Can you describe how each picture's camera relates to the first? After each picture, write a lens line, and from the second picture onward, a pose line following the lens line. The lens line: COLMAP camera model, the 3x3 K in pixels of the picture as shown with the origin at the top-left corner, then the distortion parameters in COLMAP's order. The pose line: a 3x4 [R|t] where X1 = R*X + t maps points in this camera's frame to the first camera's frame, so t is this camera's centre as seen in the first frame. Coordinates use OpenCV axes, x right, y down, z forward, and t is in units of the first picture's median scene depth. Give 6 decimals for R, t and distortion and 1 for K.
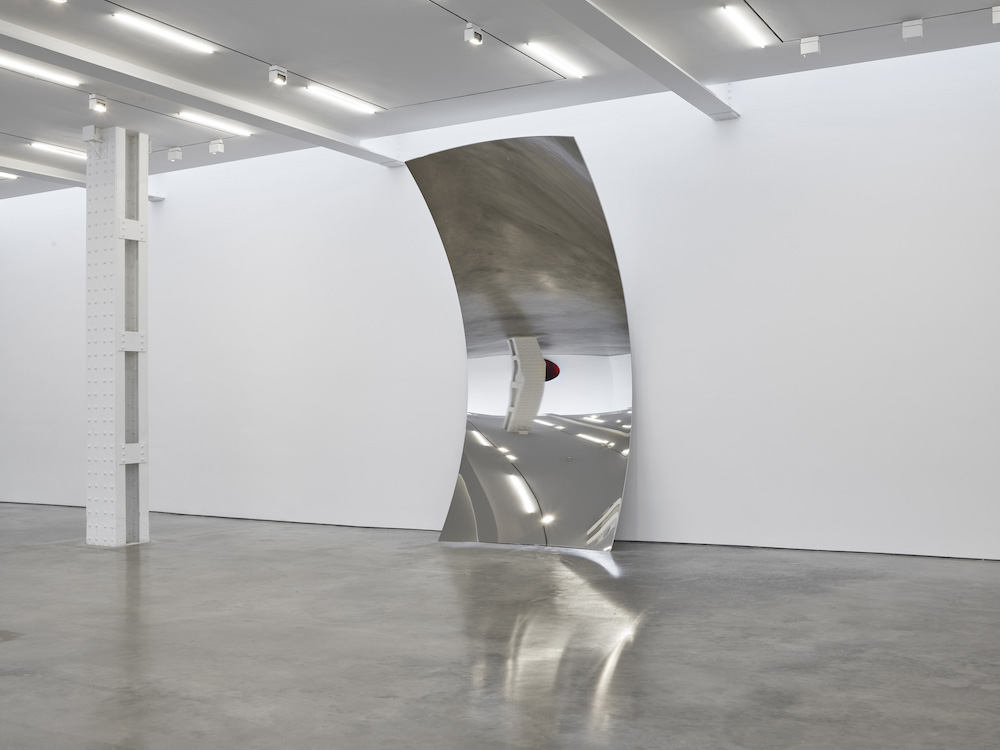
lens RADIAL K [[1136.3, 0, 495.6], [0, 1136.3, 416.4], [0, 0, 1]] dist [-0.077985, 0.042792]
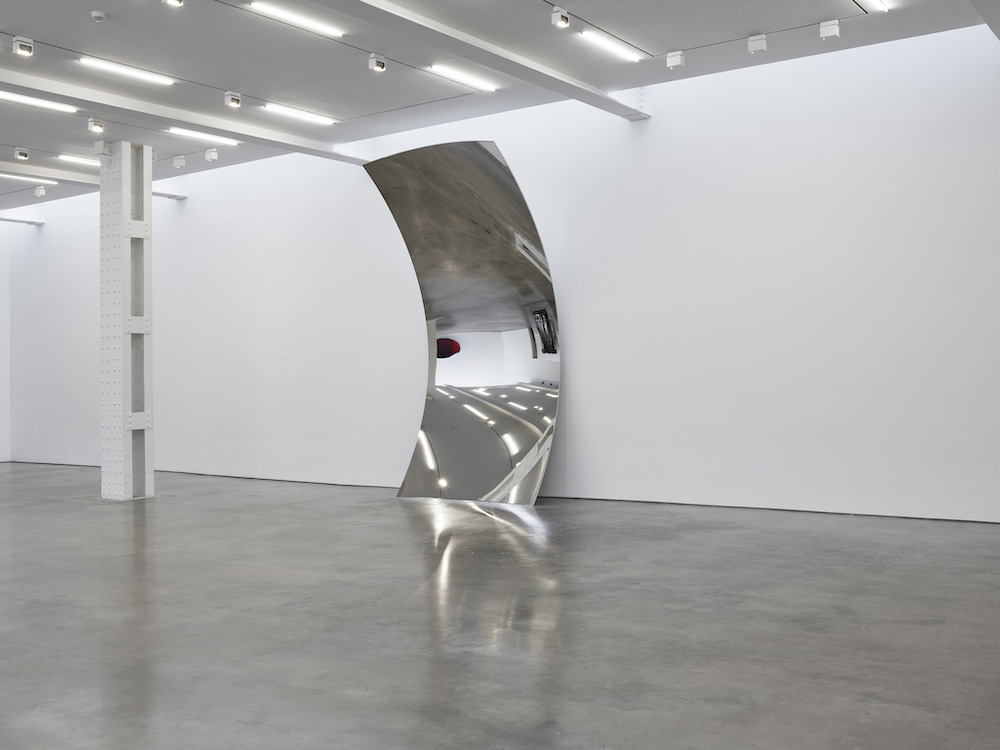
lens RADIAL K [[1096.9, 0, 466.3], [0, 1096.9, 386.9], [0, 0, 1]] dist [-0.067171, -0.011699]
pose [[0.994231, -0.005608, -0.107110, 0.137876], [0.005599, 0.999984, -0.000385, 0.000148], [0.107110, -0.000217, 0.994247, -0.086323]]
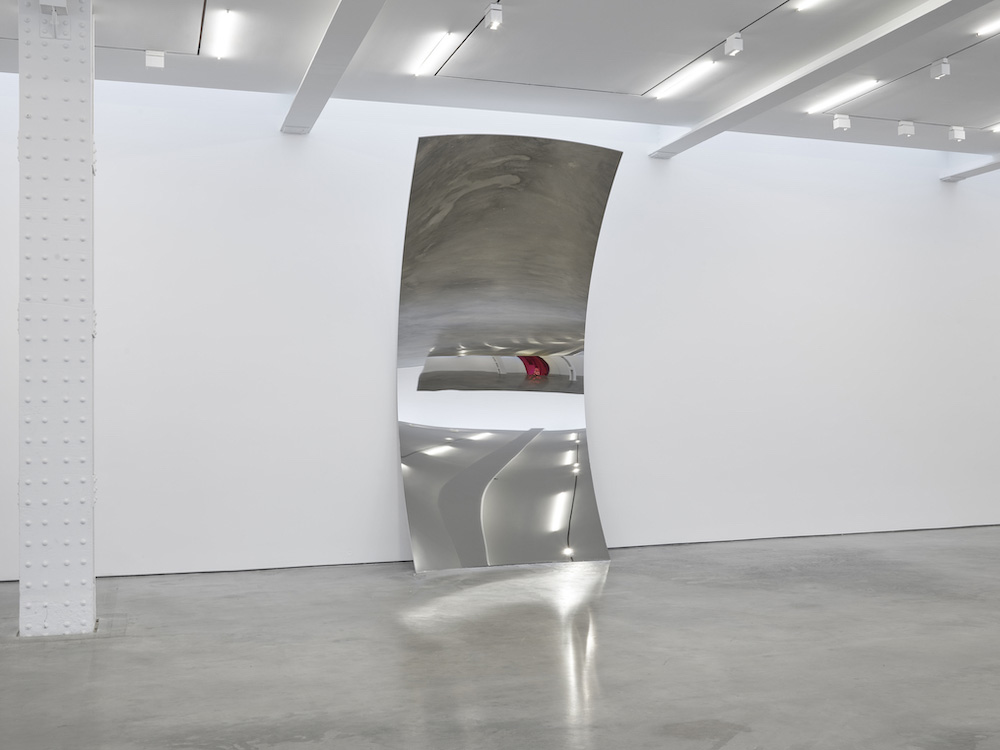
lens RADIAL K [[1136.3, 0, 495.6], [0, 1136.3, 416.4], [0, 0, 1]] dist [-0.077985, 0.042792]
pose [[0.632454, 0.004331, 0.774586, -0.693952], [0.018227, 0.999624, -0.020471, 0.007483], [-0.774383, 0.027065, 0.632137, 0.399814]]
